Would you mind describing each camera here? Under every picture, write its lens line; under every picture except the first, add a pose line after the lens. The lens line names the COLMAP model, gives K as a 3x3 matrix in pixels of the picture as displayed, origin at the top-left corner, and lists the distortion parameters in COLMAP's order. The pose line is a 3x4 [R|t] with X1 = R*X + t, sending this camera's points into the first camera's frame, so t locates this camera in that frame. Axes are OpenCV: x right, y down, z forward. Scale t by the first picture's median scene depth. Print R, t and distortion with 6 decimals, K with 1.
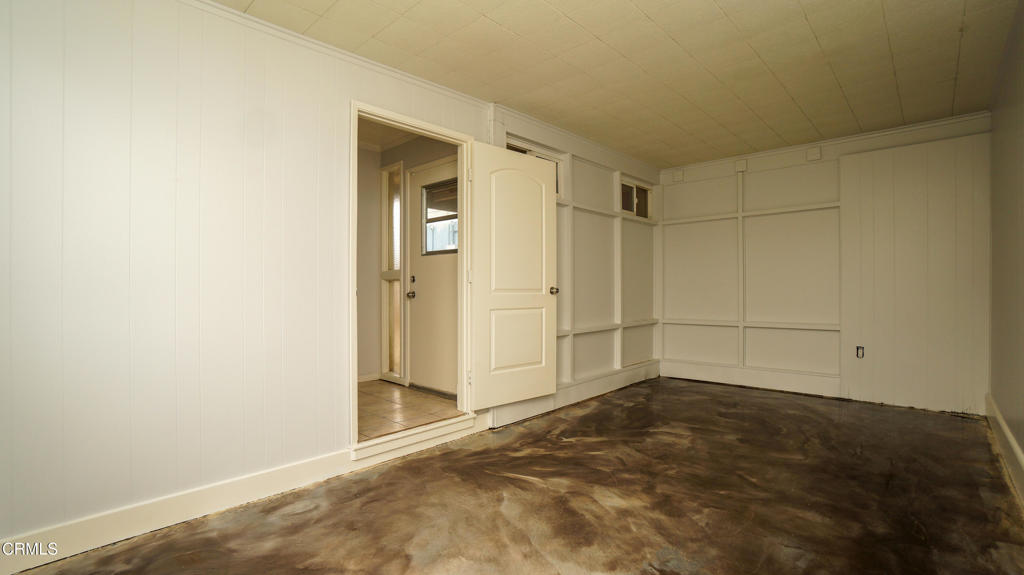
lens RADIAL K [[456.4, 0, 498.4], [0, 456.4, 286.1], [0, 0, 1]] dist [-0.006062, -0.000355]
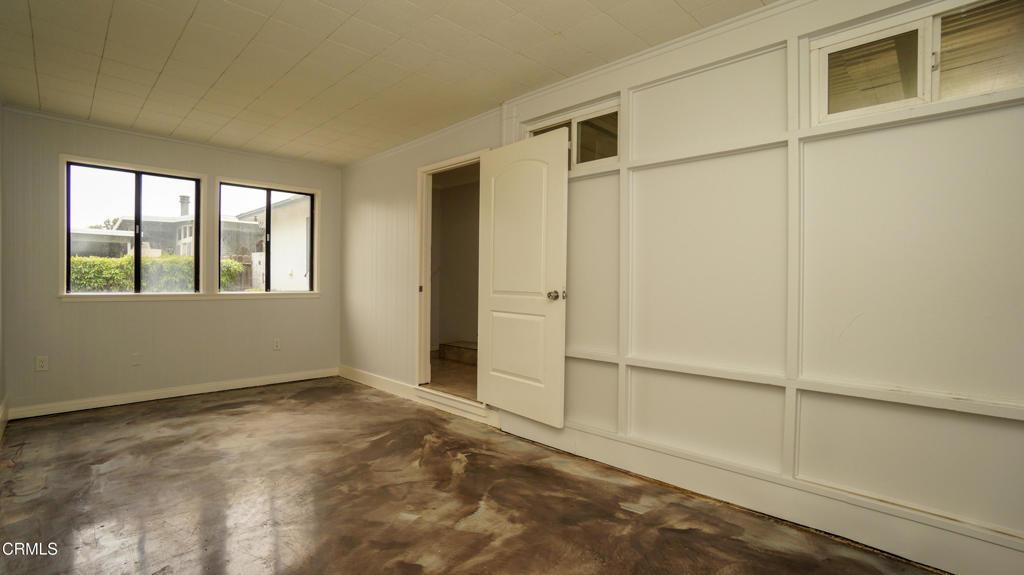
lens RADIAL K [[456.4, 0, 499.0], [0, 456.4, 288.6], [0, 0, 1]] dist [-0.006062, -0.000355]
pose [[-0.037473, 0.006024, -0.999279, 1.132783], [0.003416, 0.999977, 0.005901, -0.007304], [0.999292, -0.003192, -0.037493, 1.177343]]
